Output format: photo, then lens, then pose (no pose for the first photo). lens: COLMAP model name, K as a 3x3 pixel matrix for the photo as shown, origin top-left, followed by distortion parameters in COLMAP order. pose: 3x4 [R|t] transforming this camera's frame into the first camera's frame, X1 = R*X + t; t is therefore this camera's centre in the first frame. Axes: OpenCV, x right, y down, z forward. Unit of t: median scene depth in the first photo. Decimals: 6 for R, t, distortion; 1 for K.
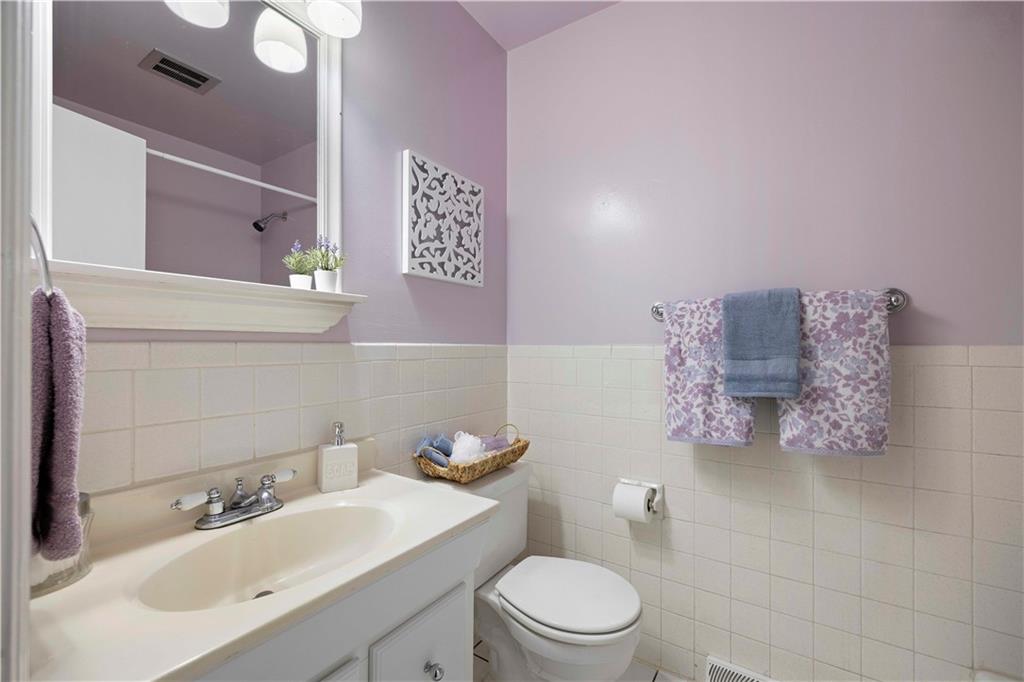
lens RADIAL K [[448.0, 0, 512.0], [0, 448.0, 341.0], [0, 0, 1]] dist [-0.002566, 0.000141]
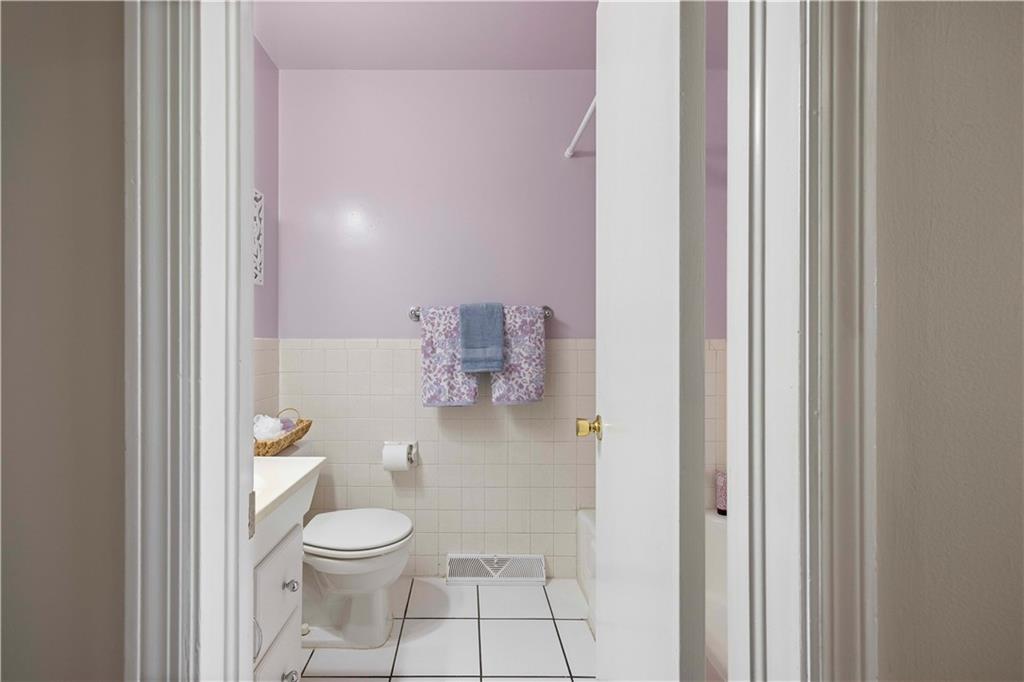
lens RADIAL K [[448.0, 0, 512.0], [0, 448.0, 341.0], [0, 0, 1]] dist [-0.002566, 0.000141]
pose [[0.792289, -0.003390, 0.610137, -0.305125], [-0.005515, 0.999904, 0.012718, -0.003054], [-0.610121, -0.013441, 0.792194, -0.290396]]
